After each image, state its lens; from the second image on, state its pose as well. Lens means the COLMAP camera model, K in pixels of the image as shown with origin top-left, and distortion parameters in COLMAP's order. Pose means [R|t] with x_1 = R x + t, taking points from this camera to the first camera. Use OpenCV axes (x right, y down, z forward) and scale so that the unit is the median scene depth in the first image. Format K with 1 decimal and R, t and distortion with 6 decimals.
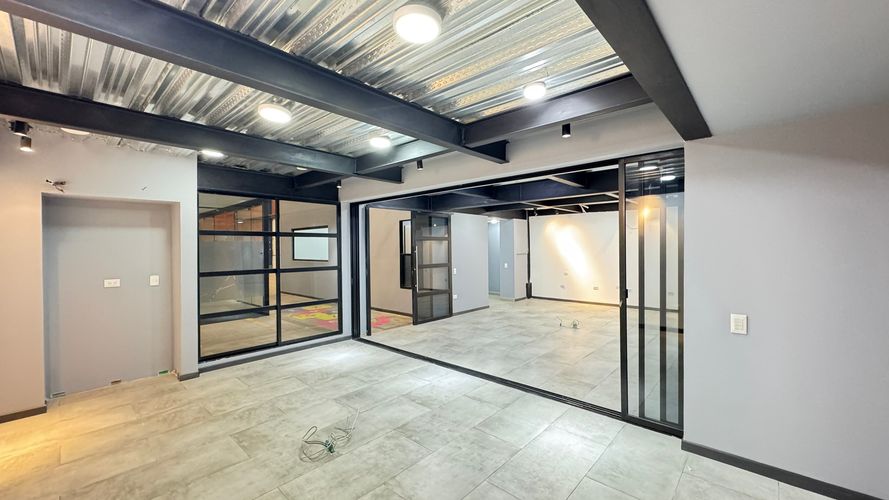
lens RADIAL K [[352.8, 0, 444.6], [0, 352.8, 250.8], [0, 0, 1]] dist [-0.004885, 0.000906]
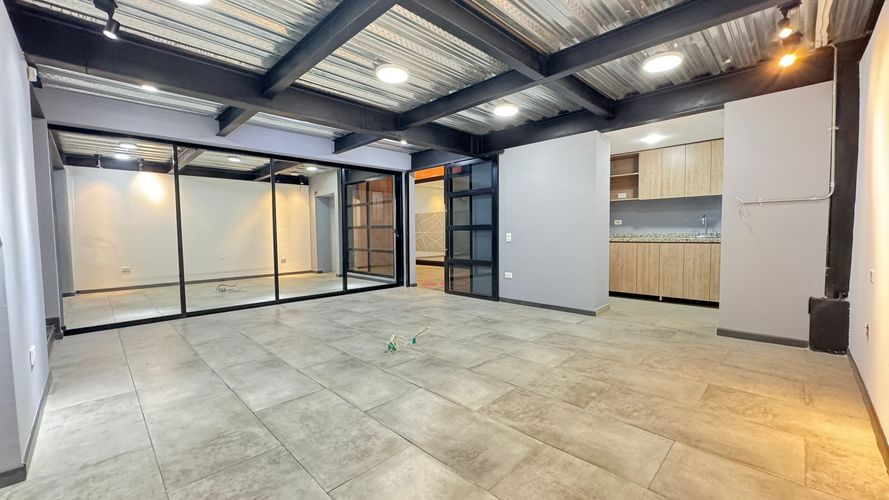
lens RADIAL K [[352.8, 0, 444.6], [0, 352.8, 250.8], [0, 0, 1]] dist [-0.004885, 0.000906]
pose [[-0.047064, 0.063336, -0.996882, 1.275187], [0.007970, 0.997980, 0.063030, 0.071436], [0.998860, -0.004978, -0.047474, 1.638536]]
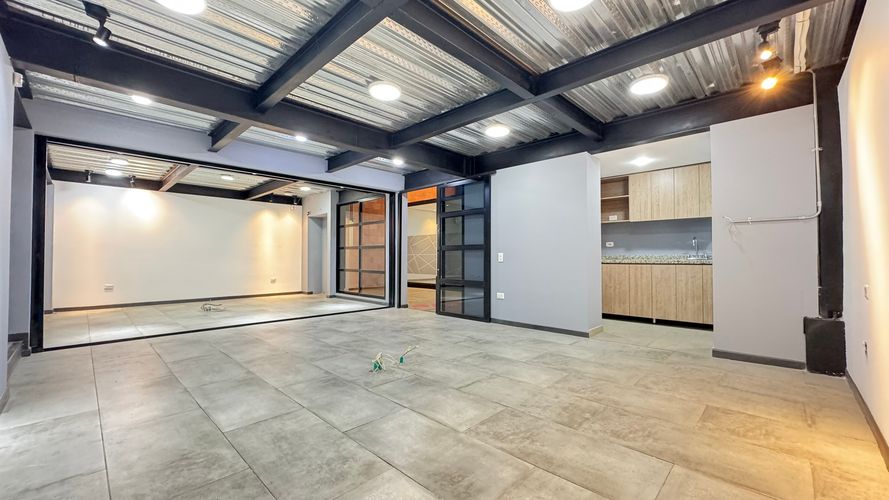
lens RADIAL K [[352.8, 0, 444.6], [0, 352.8, 250.8], [0, 0, 1]] dist [-0.004885, 0.000906]
pose [[-0.030917, -0.008430, -0.999486, 1.260605], [-0.003660, 0.999959, -0.008321, 0.092429], [0.999515, 0.003401, -0.030947, 1.647358]]
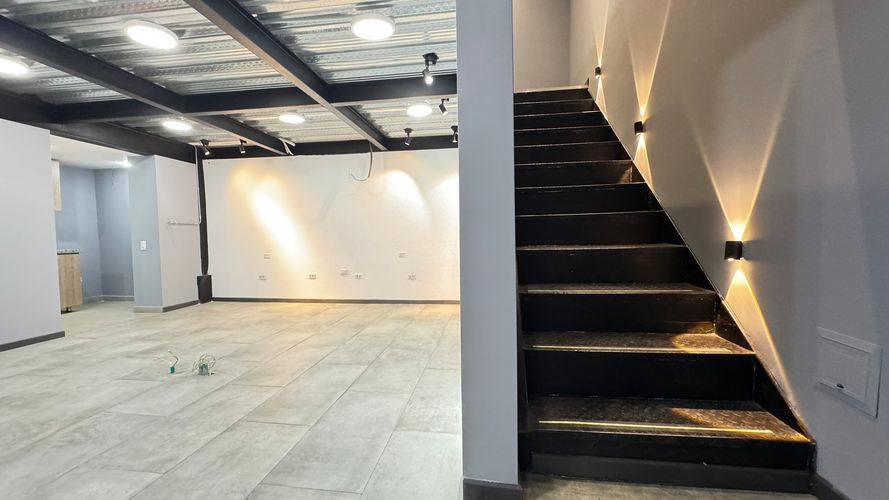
lens RADIAL K [[352.8, 0, 444.6], [0, 352.8, 250.8], [0, 0, 1]] dist [-0.004885, 0.000906]
pose [[0.824260, -0.026367, 0.565598, 0.561456], [0.009142, 0.999405, 0.033267, 0.084335], [-0.566138, -0.022250, 0.824010, 0.722413]]
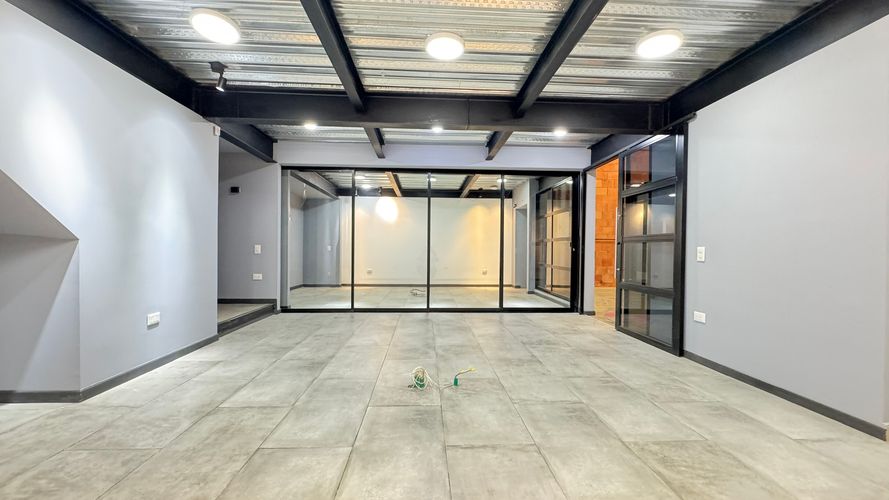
lens RADIAL K [[352.8, 0, 444.6], [0, 352.8, 250.8], [0, 0, 1]] dist [-0.004885, 0.000906]
pose [[-0.702242, 0.006647, -0.711907, 0.945459], [-0.005666, 0.999873, 0.014924, 0.089554], [0.711916, 0.014514, -0.702115, 1.934365]]
